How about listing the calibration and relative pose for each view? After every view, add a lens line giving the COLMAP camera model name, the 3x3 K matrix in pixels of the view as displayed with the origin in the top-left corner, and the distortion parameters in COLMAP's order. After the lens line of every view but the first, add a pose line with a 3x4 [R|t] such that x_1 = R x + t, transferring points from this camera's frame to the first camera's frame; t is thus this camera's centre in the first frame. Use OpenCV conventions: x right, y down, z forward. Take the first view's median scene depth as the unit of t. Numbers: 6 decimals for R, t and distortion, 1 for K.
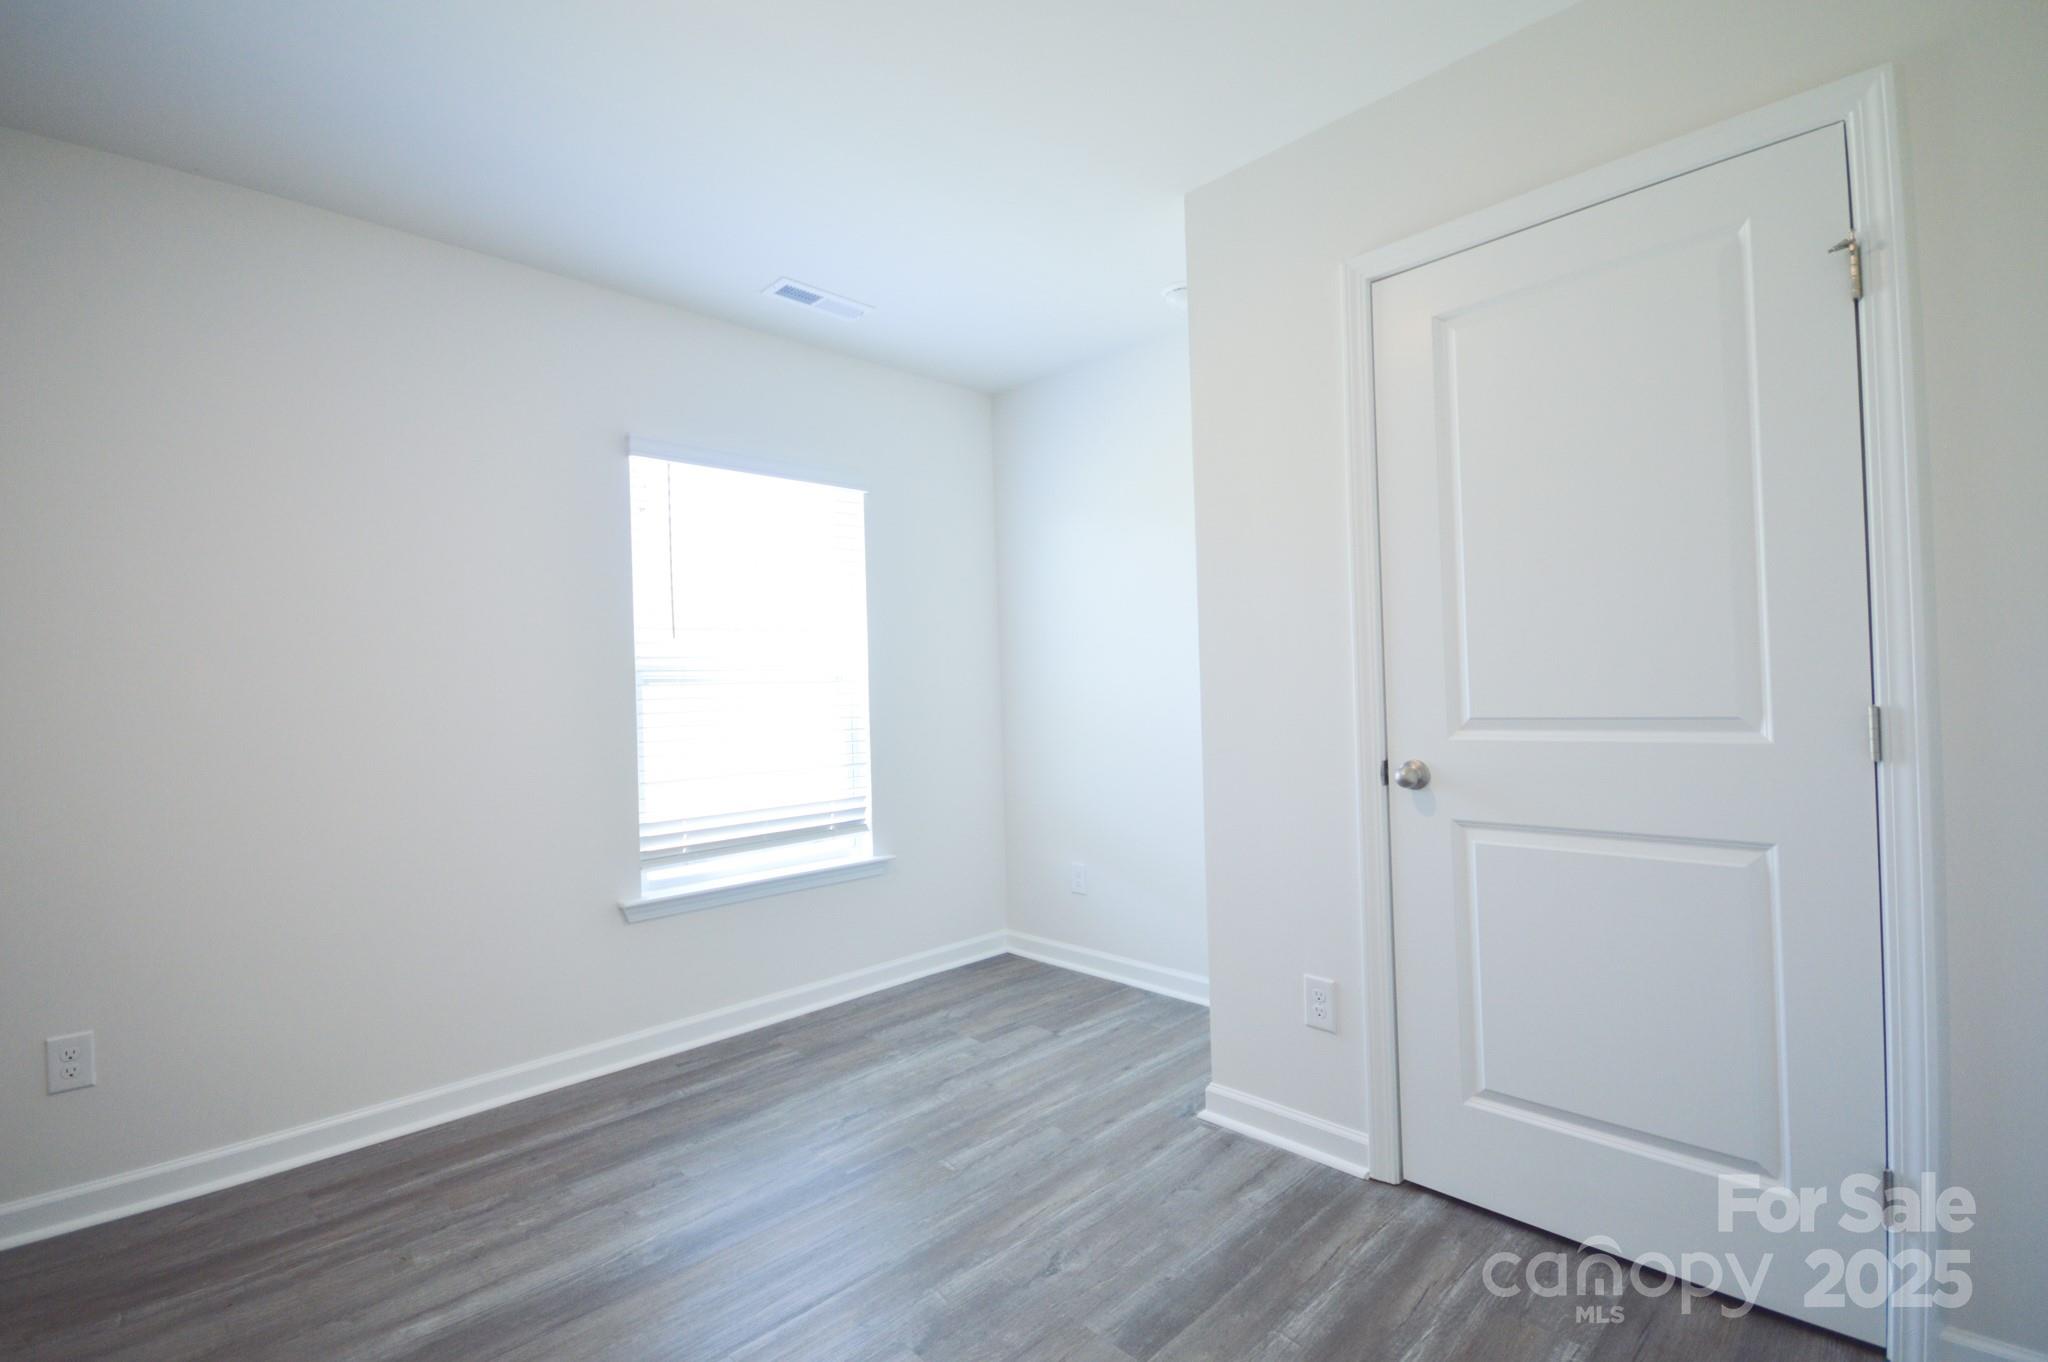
lens RADIAL K [[910.5, 0, 1025.4], [0, 910.5, 678.4], [0, 0, 1]] dist [0.013214, -0.010132]
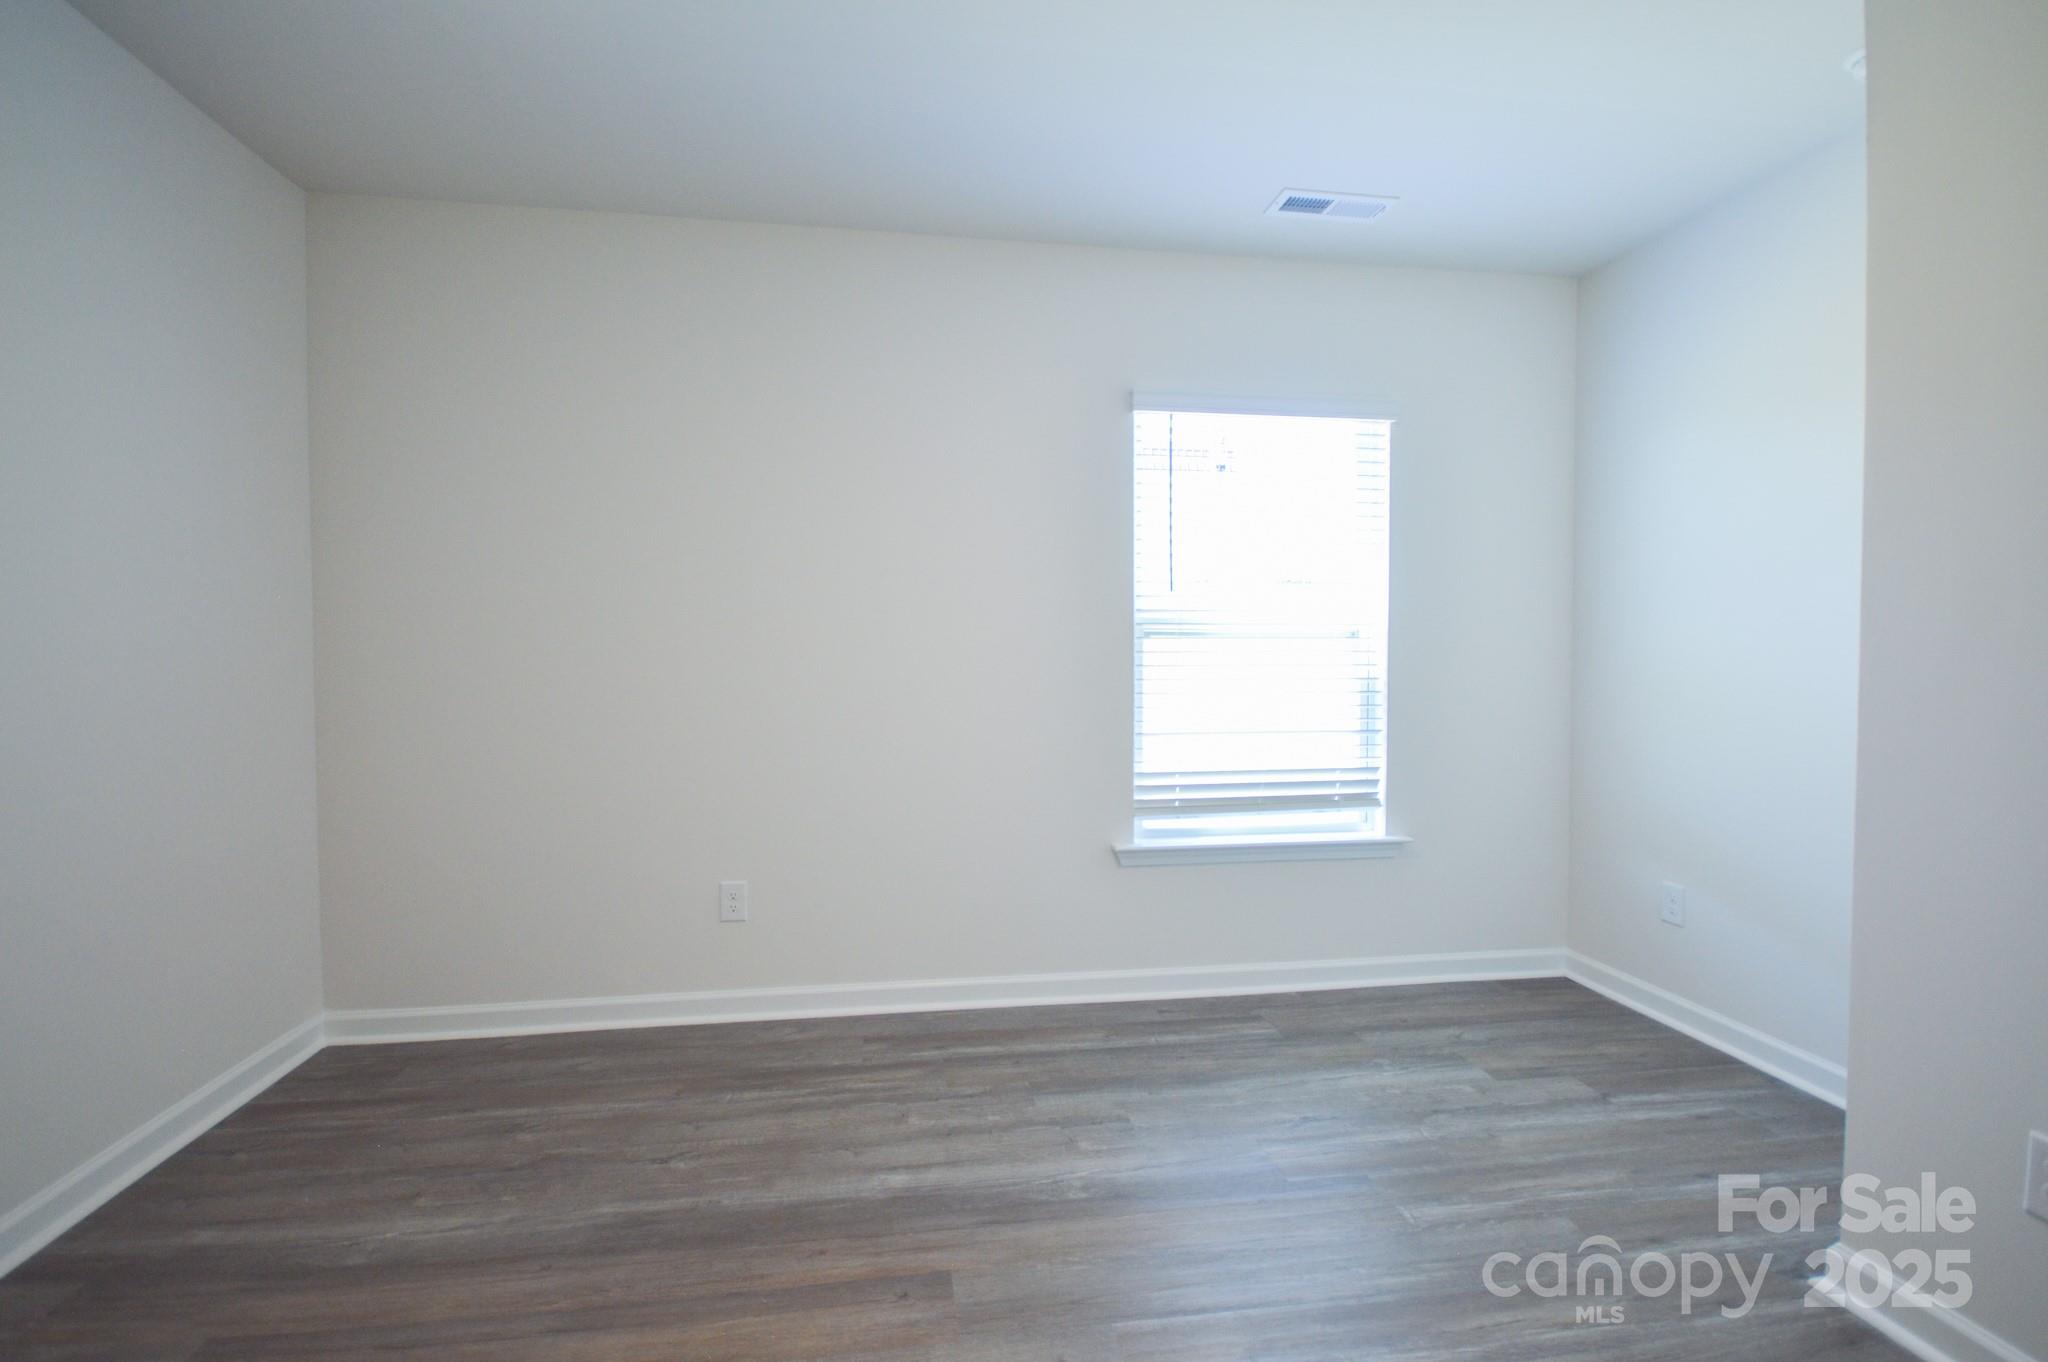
lens RADIAL K [[910.5, 0, 1026.1], [0, 910.5, 679.3], [0, 0, 1]] dist [0.013214, -0.010132]
pose [[0.807432, 0.040847, -0.588545, 0.088448], [-0.013819, 0.998636, 0.050350, 0.004983], [0.589799, -0.032521, 0.806895, 0.111899]]
